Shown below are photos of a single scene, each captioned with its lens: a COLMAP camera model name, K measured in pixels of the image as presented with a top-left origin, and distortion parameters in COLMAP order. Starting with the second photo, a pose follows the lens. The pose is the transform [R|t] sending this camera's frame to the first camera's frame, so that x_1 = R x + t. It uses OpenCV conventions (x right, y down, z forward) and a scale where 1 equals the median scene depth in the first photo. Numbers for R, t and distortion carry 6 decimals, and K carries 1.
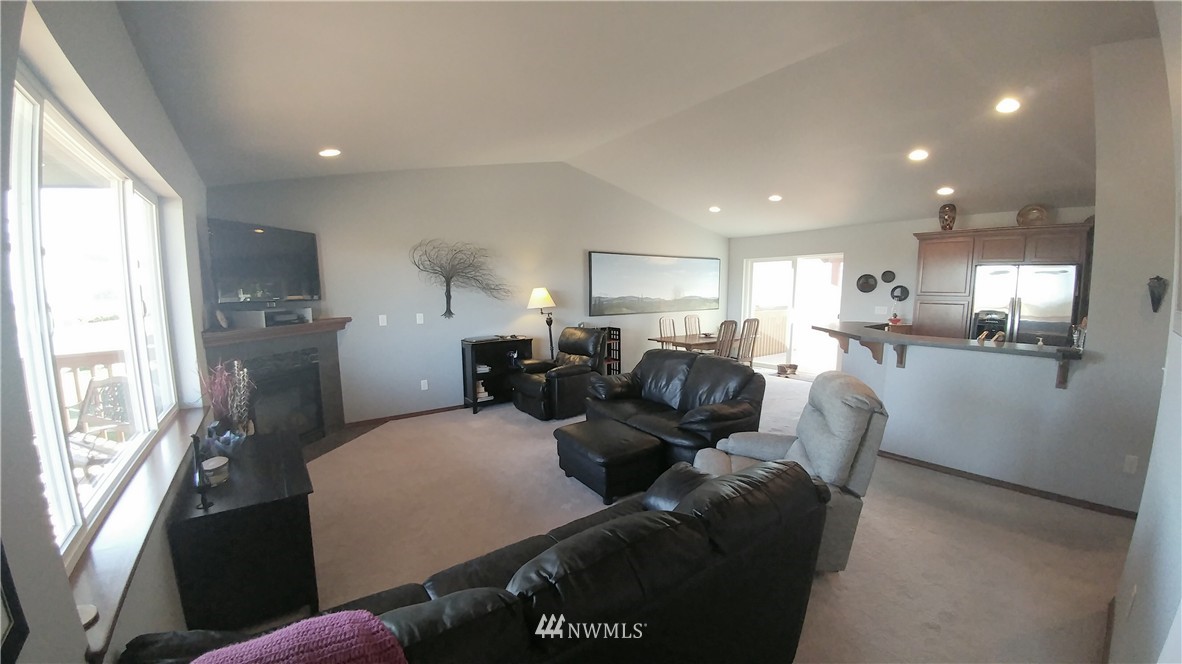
lens RADIAL K [[439.7, 0, 602.3], [0, 439.7, 342.2], [0, 0, 1]] dist [-0.044403, -0.005362]
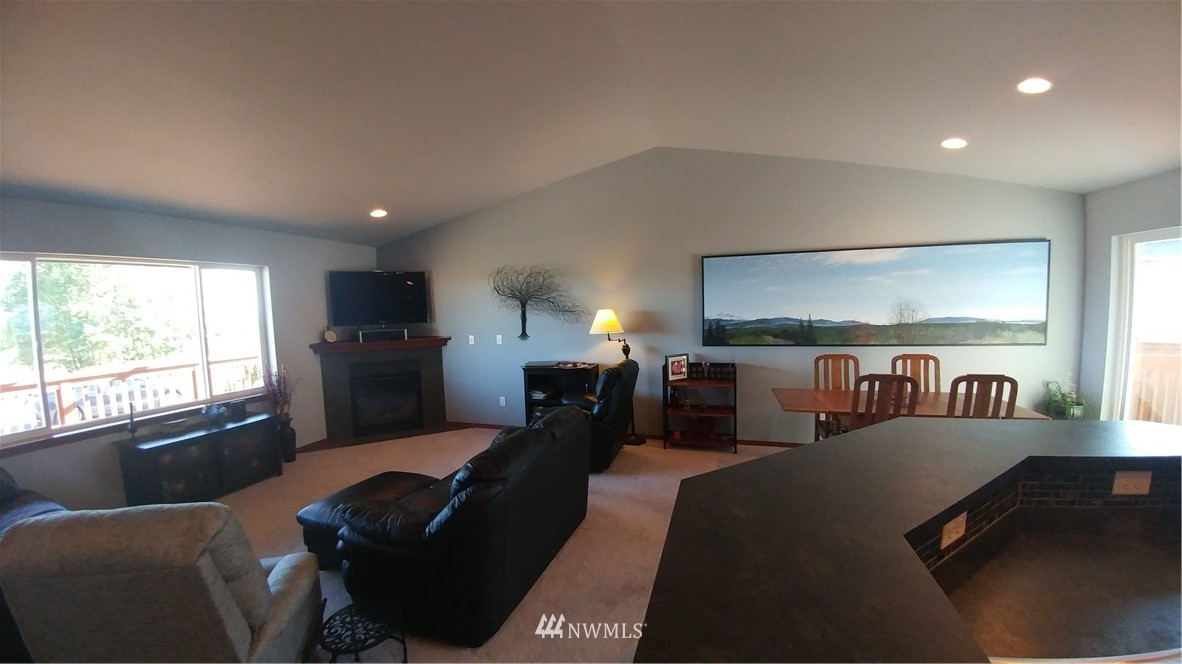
lens RADIAL K [[439.7, 0, 586.5], [0, 439.7, 346.3], [0, 0, 1]] dist [-0.044403, -0.005362]
pose [[0.554128, 0.066544, -0.829768, 0.554262], [-0.072308, 0.996880, 0.031658, -0.080214], [0.829285, 0.042456, 0.557210, 0.521957]]
